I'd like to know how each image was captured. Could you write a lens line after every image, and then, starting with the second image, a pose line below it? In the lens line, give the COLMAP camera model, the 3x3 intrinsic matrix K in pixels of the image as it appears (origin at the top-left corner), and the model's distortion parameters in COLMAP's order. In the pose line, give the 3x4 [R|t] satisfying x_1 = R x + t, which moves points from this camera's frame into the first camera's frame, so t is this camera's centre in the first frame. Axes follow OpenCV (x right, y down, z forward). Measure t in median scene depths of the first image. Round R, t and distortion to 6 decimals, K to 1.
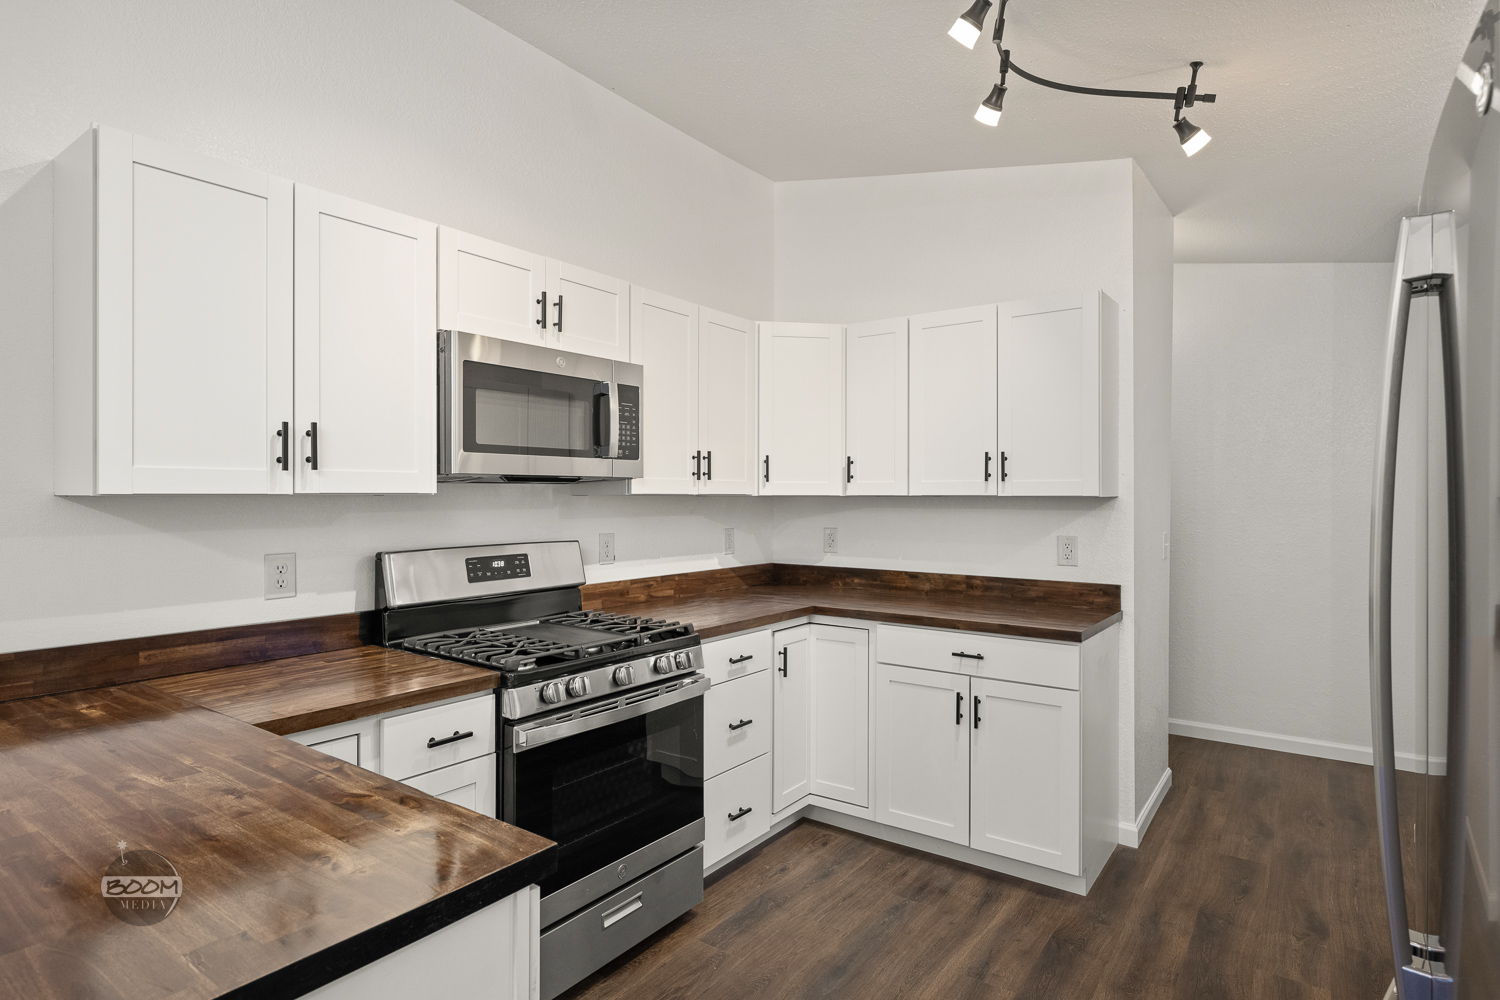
lens RADIAL K [[802.0, 0, 751.3], [0, 802.0, 496.9], [0, 0, 1]] dist [0.000730, -0.001114]
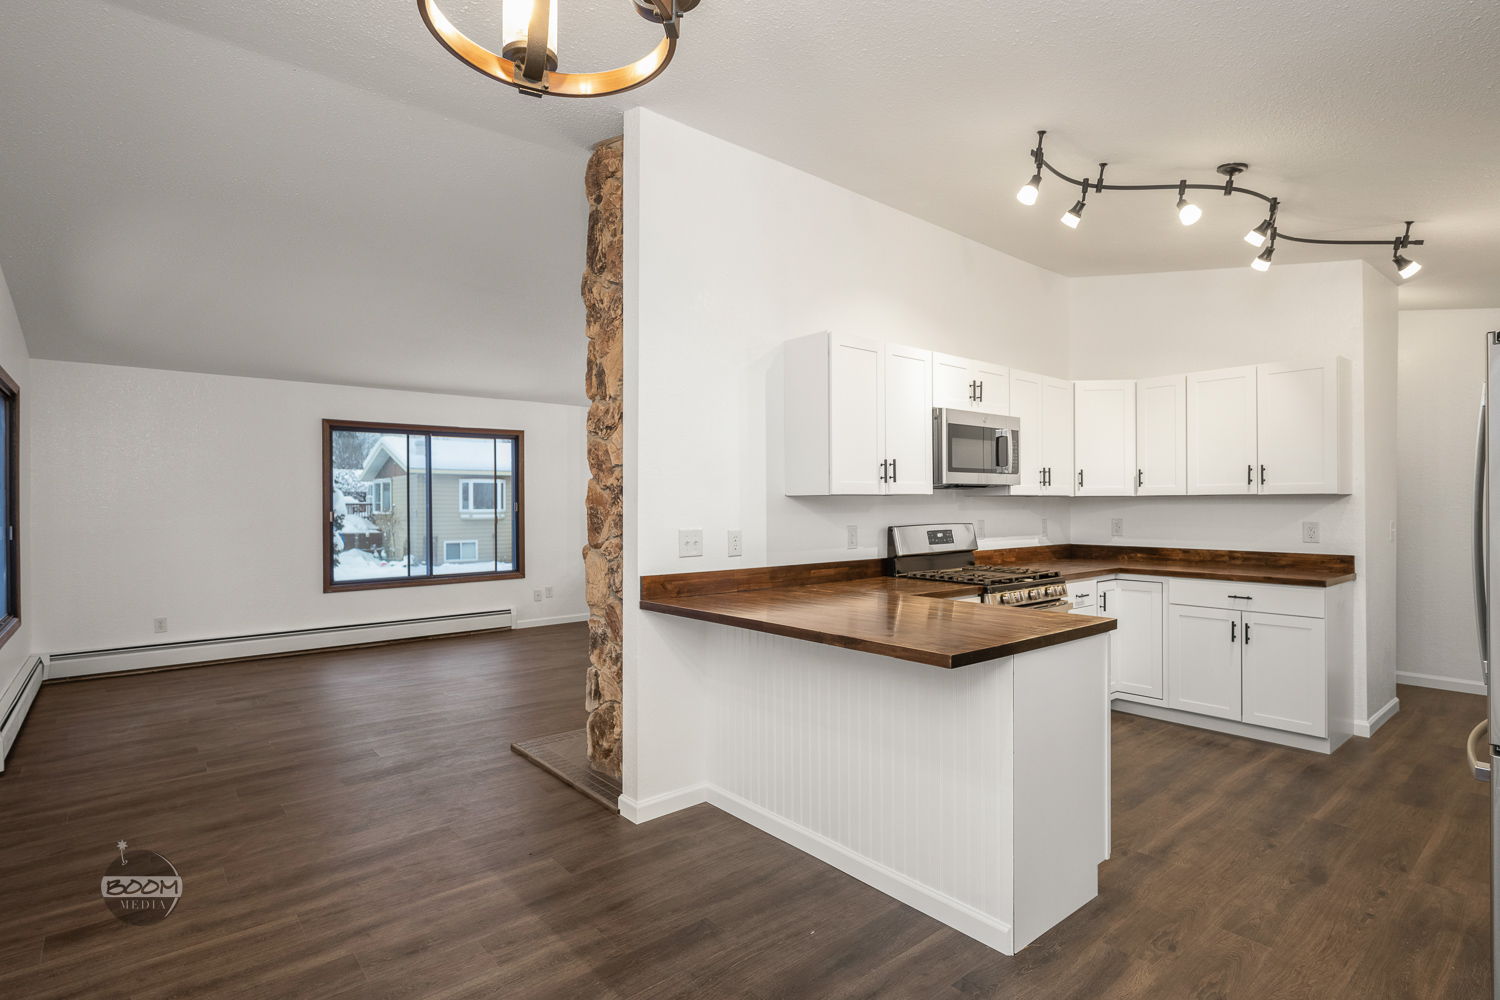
lens RADIAL K [[743.1, 0, 747.4], [0, 743.1, 502.4], [0, 0, 1]] dist [-0.000043, -0.001443]
pose [[0.969477, -0.005211, -0.245126, -0.300106], [0.005153, 0.999986, -0.000877, 0.010984], [0.245127, -0.000413, 0.969491, -0.624150]]
